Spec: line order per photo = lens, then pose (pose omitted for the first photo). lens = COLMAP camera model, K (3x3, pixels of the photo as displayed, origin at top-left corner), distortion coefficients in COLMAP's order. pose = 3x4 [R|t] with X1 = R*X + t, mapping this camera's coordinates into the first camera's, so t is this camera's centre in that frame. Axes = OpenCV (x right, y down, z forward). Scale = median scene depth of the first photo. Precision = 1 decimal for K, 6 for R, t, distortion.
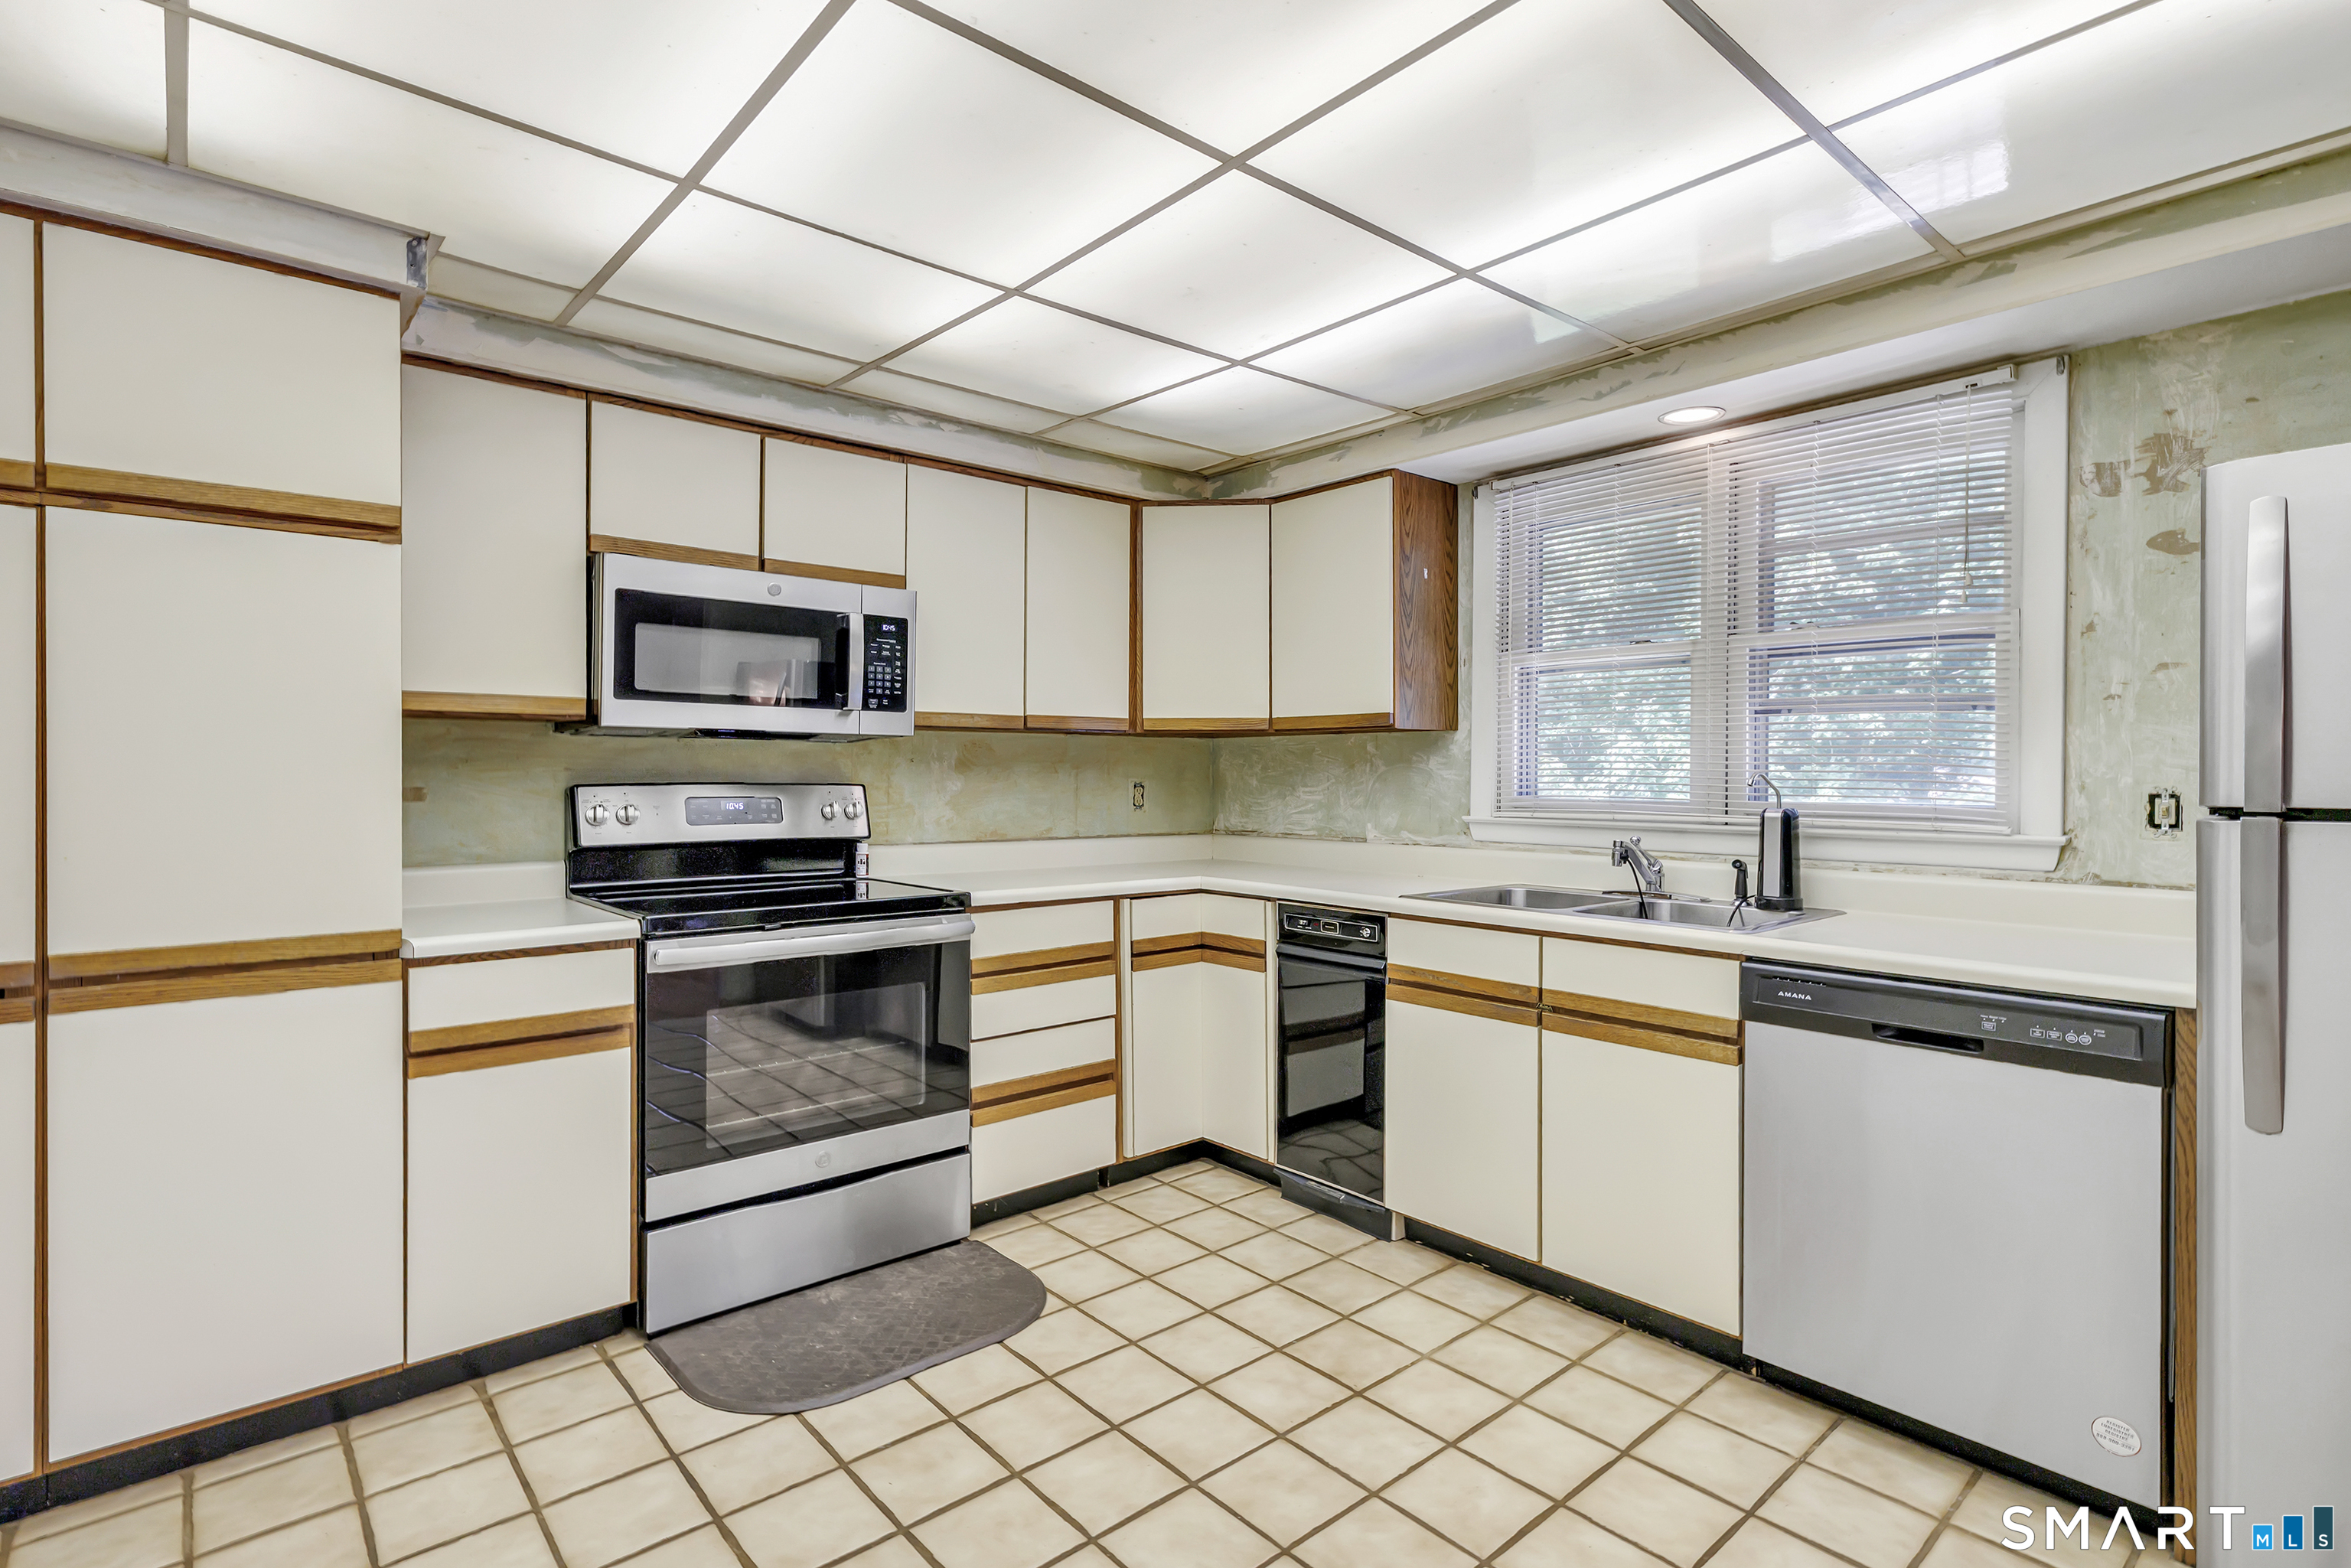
lens RADIAL K [[1098.5, 0, 1139.9], [0, 1098.5, 777.8], [0, 0, 1]] dist [0.000738, 0.000842]
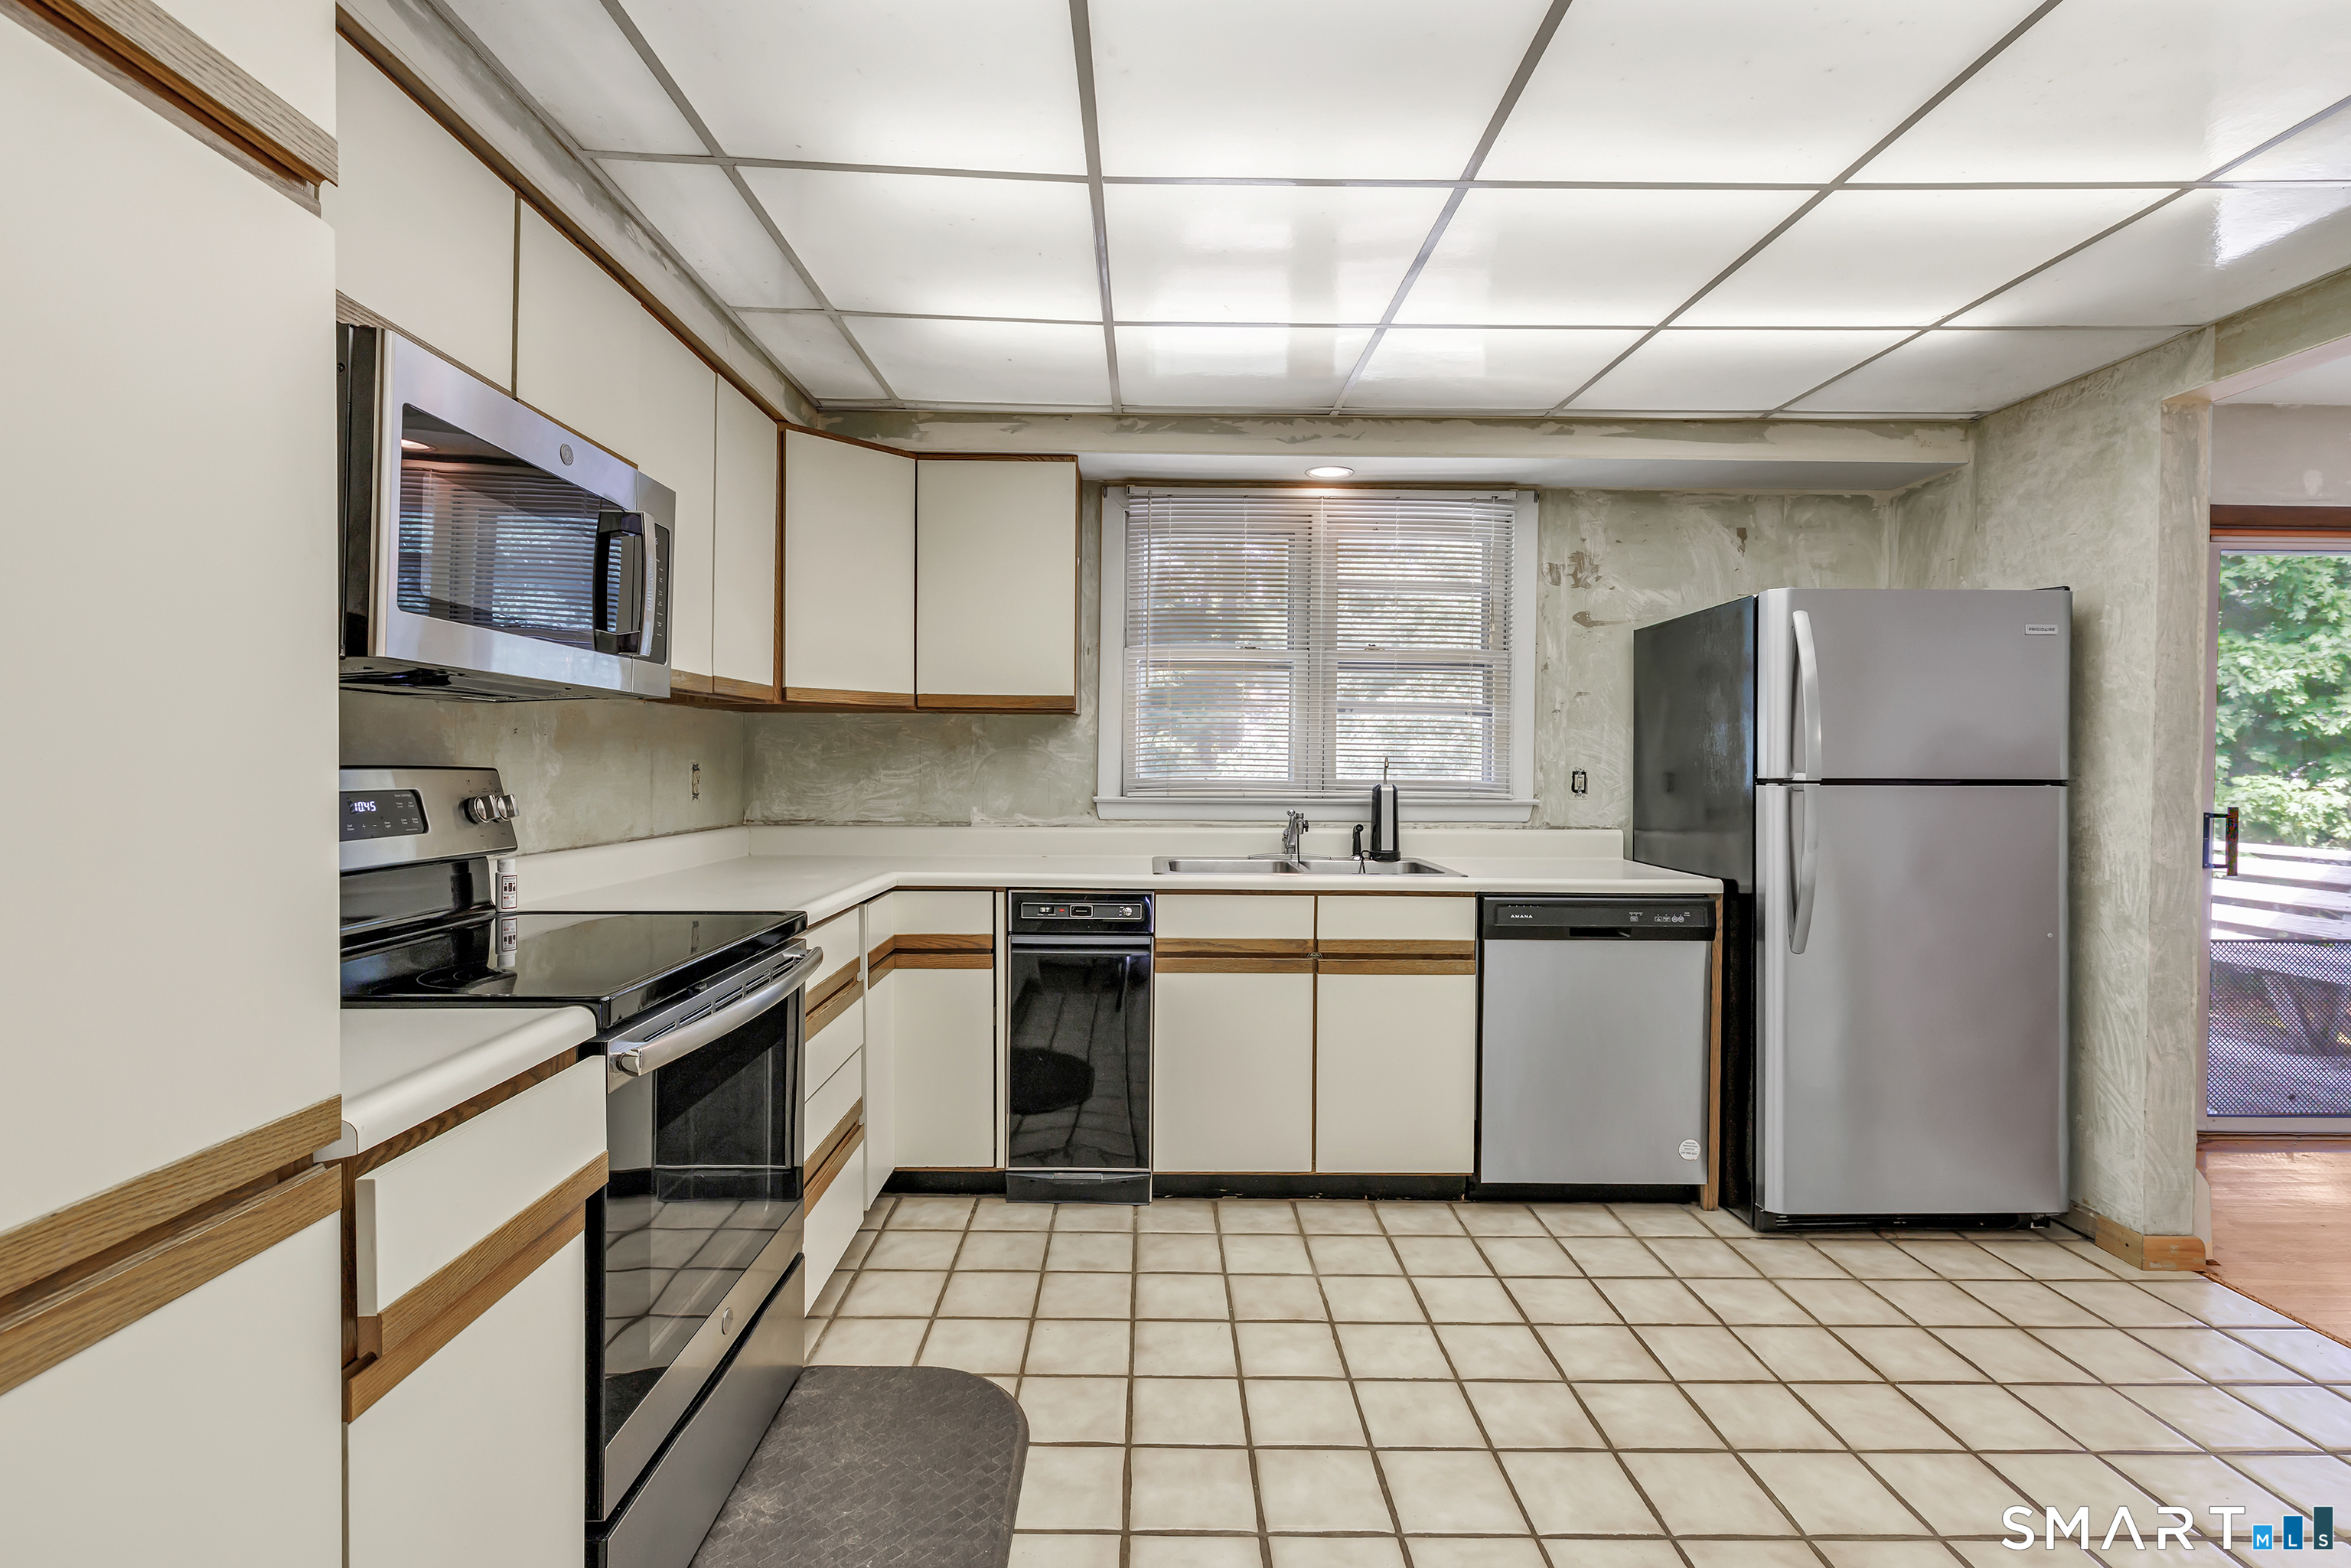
lens RADIAL K [[1113.7, 0, 1096.9], [0, 1113.7, 775.3], [0, 0, 1]] dist [-0.000364, 0.000150]
pose [[0.648744, -0.008020, 0.760964, -0.600349], [-0.003278, 0.999906, 0.013333, 0.000075], [-0.760999, -0.011144, 0.648657, 0.349979]]
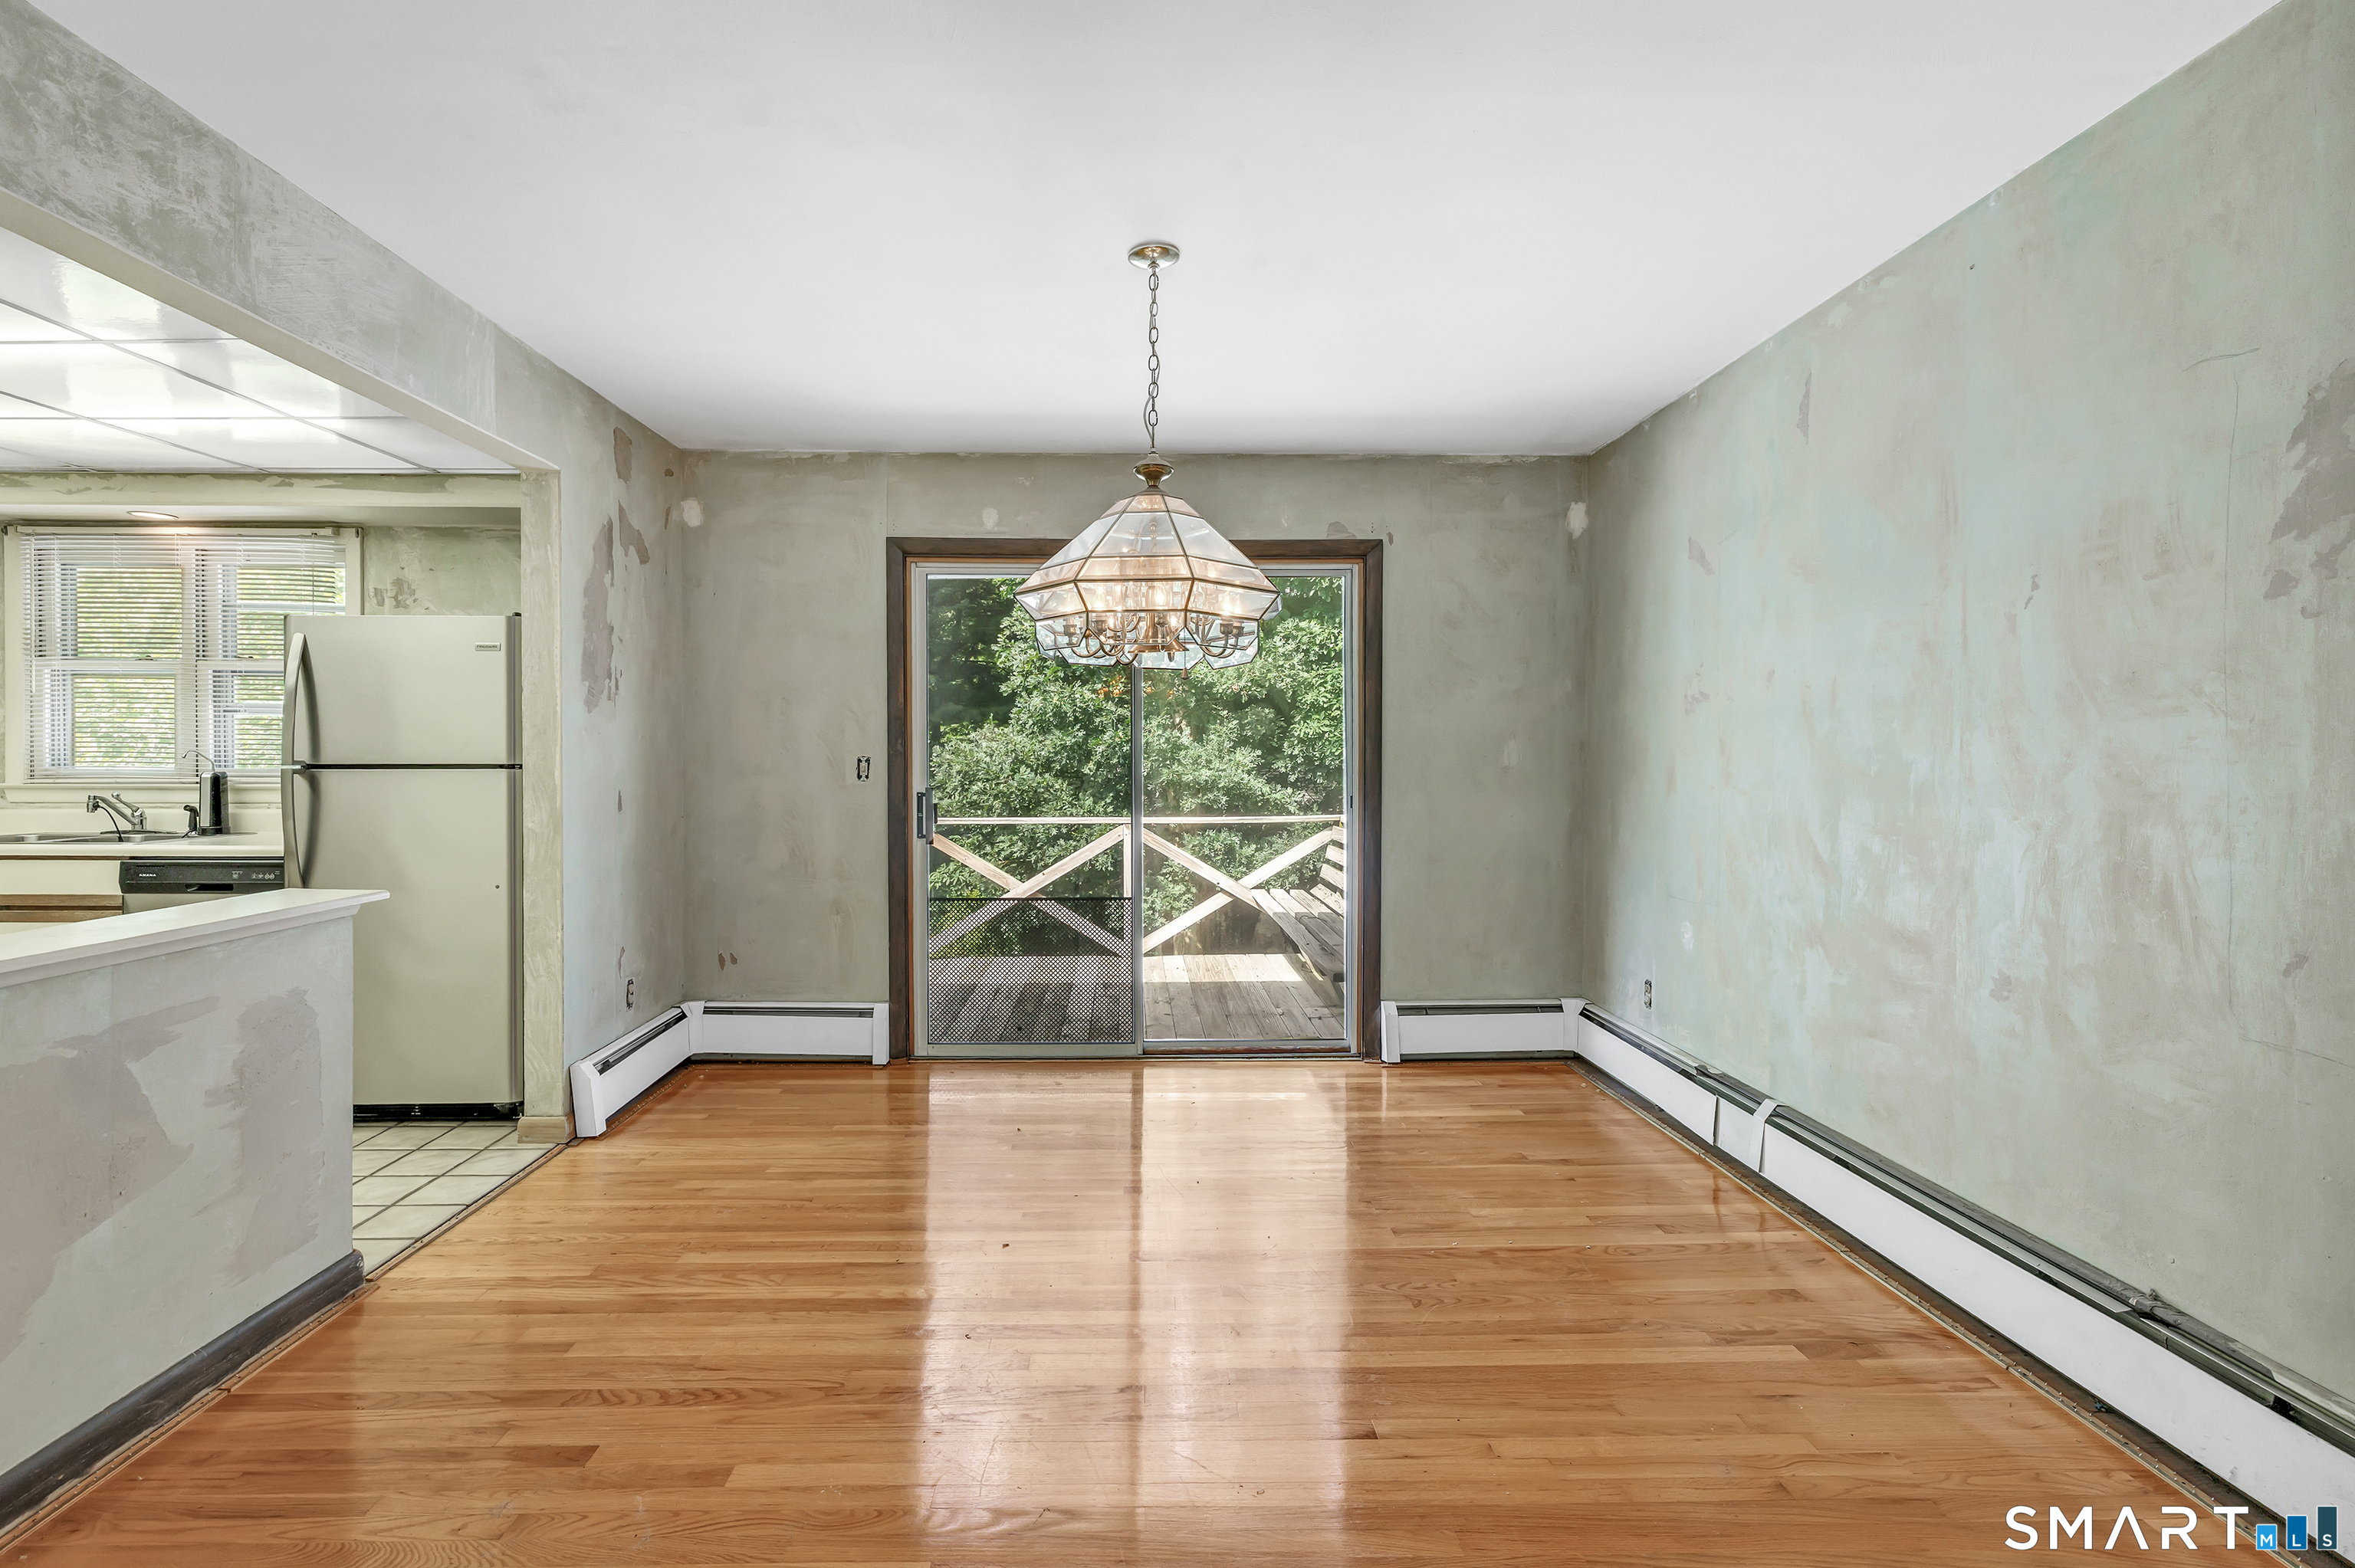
lens RADIAL K [[1119.5, 0, 1133.8], [0, 1119.5, 782.6], [0, 0, 1]] dist [0.003710, -0.000290]
pose [[0.644520, -0.022725, 0.764250, 0.171869], [0.003399, 0.999633, 0.026858, 0.003568], [-0.764580, -0.014713, 0.644361, -0.984896]]
